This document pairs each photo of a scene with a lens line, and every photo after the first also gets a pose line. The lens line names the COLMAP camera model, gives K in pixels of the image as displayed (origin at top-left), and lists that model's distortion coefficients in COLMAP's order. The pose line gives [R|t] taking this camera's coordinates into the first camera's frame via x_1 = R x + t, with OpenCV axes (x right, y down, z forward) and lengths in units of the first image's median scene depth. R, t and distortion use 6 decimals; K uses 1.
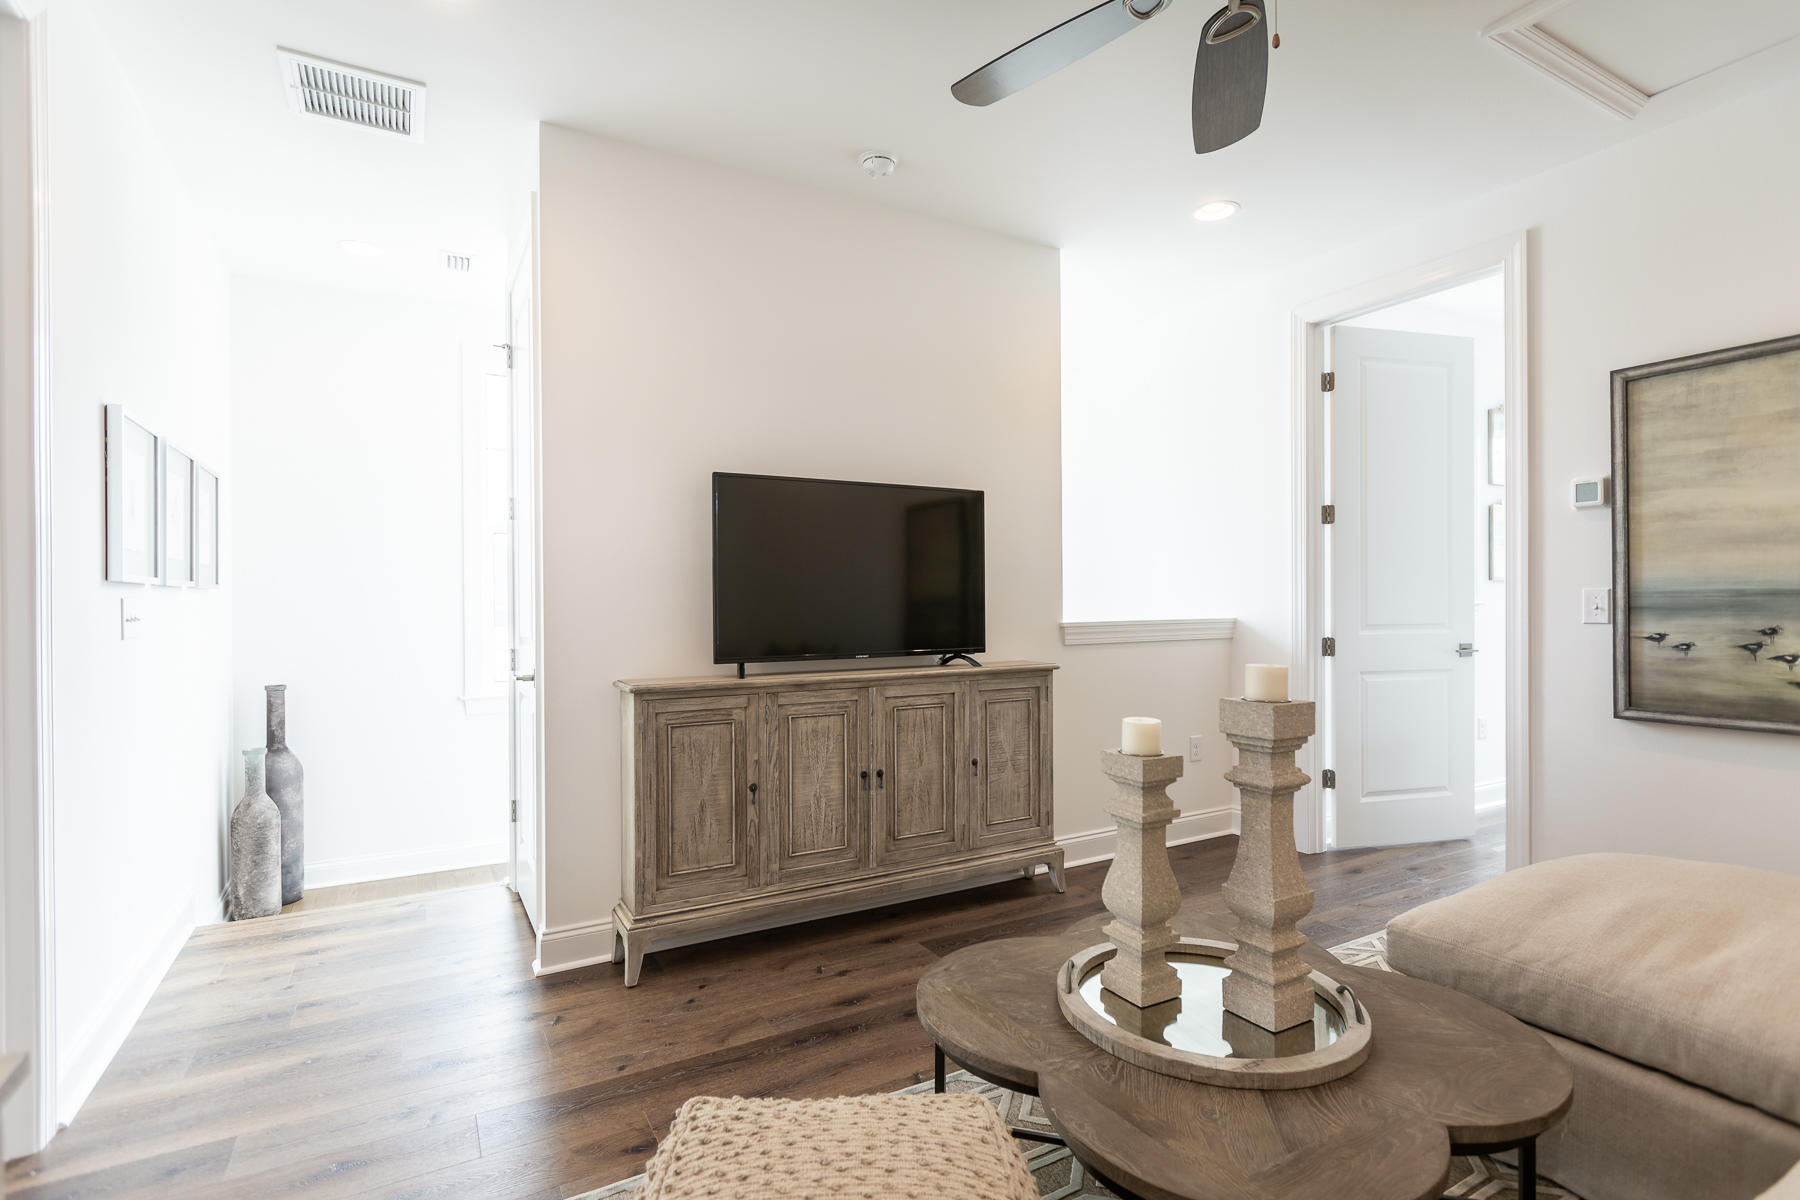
lens RADIAL K [[872.7, 0, 900.0], [0, 872.7, 600.0], [0, 0, 1]] dist [-0.001610, -0.000313]
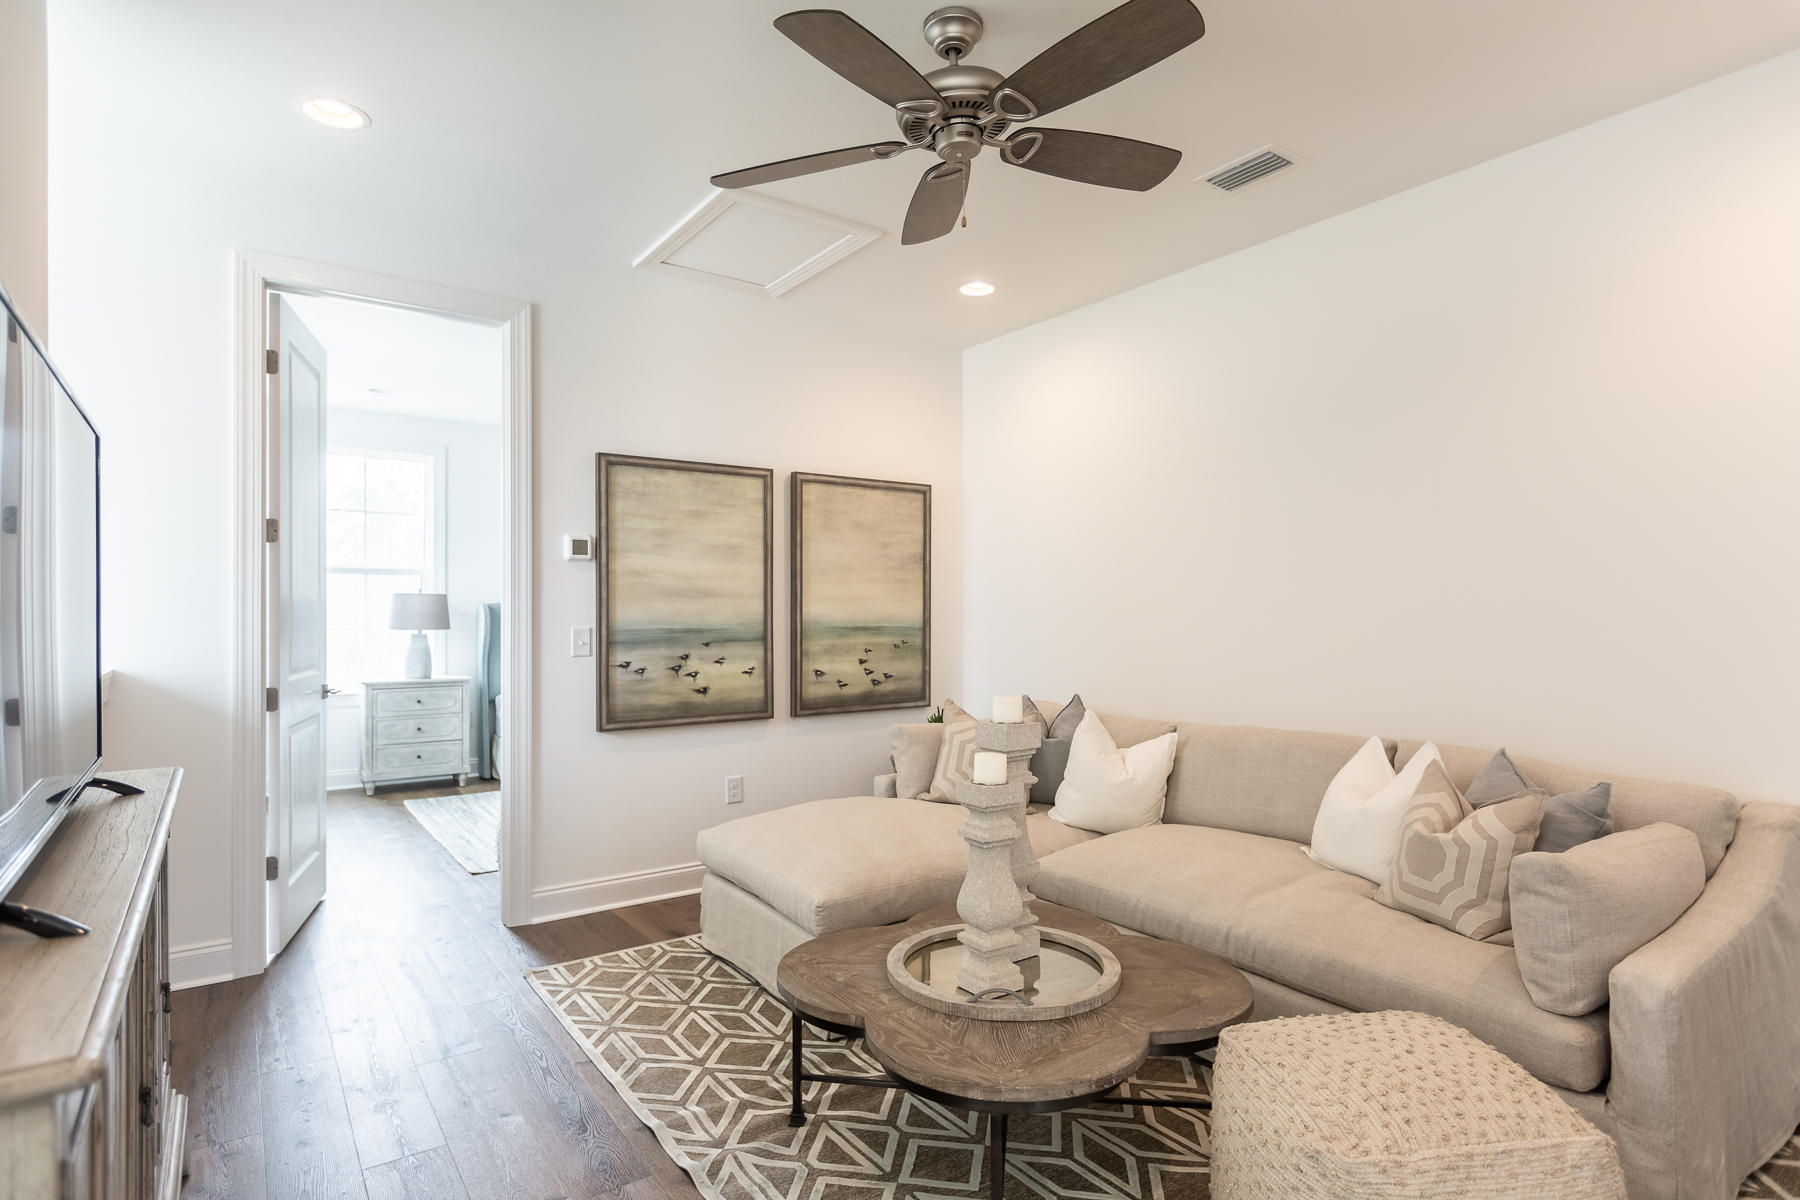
lens RADIAL K [[930.2, 0, 900.0], [0, 930.2, 600.0], [0, 0, 1]] dist [0.001715, 0.000386]
pose [[-0.109826, 0.020860, 0.993732, -0.572908], [-0.000616, 0.999778, -0.021055, -0.025728], [-0.993951, -0.002925, -0.109789, 0.753957]]
